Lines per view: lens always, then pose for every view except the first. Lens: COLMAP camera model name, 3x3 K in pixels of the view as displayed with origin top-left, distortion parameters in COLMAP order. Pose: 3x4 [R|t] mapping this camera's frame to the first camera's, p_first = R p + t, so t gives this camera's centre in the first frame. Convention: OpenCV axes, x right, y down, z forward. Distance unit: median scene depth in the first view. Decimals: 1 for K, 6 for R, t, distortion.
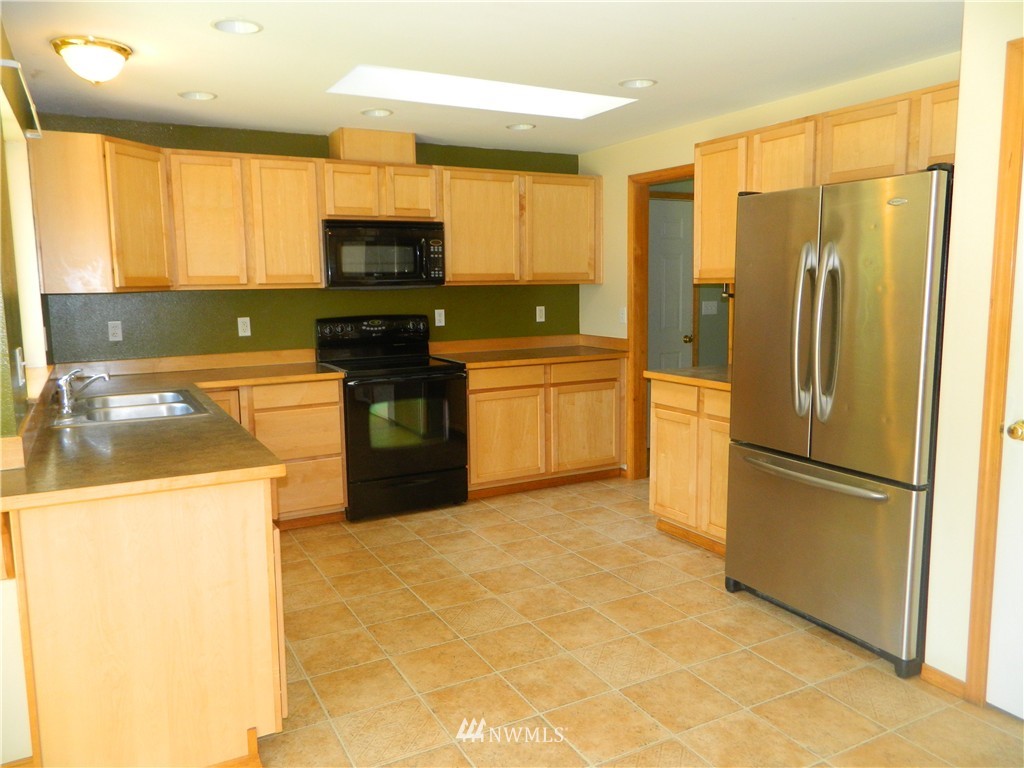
lens RADIAL K [[763.1, 0, 512.7], [0, 763.1, 382.5], [0, 0, 1]] dist [0.006393, -0.005107]
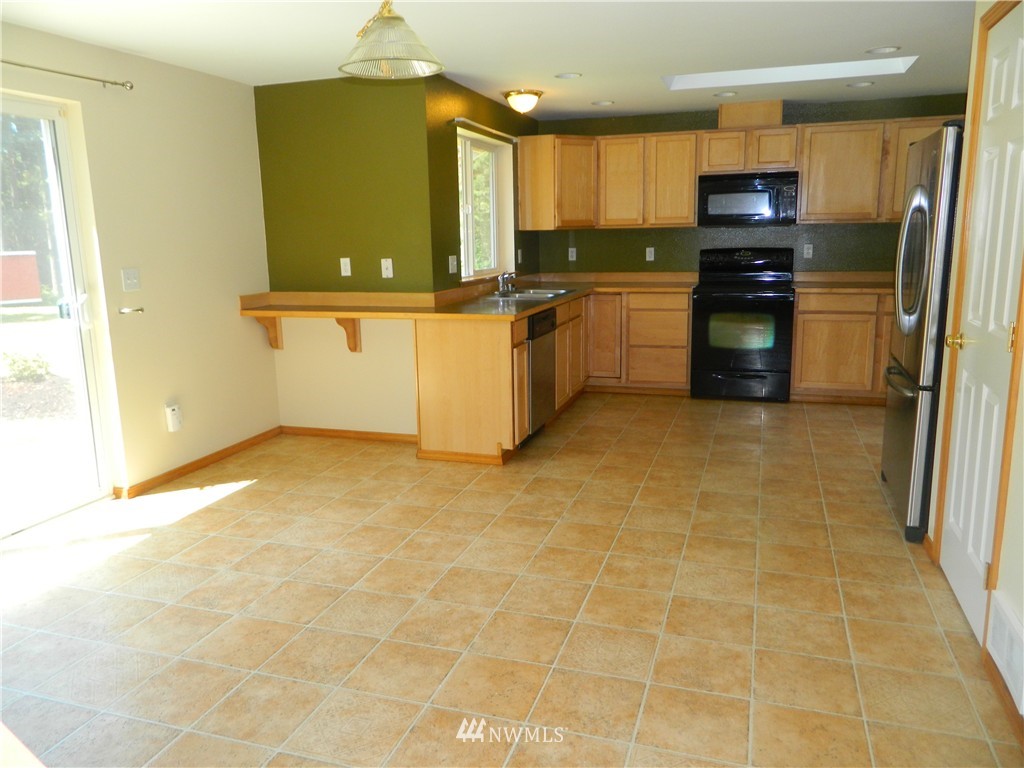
lens RADIAL K [[763.1, 0, 512.0], [0, 763.1, 384.3], [0, 0, 1]] dist [0.006393, -0.005107]
pose [[0.686810, 0.142401, -0.712752, 0.571590], [-0.085758, 0.989647, 0.115085, 0.028363], [0.721761, -0.017917, 0.691911, -0.201421]]
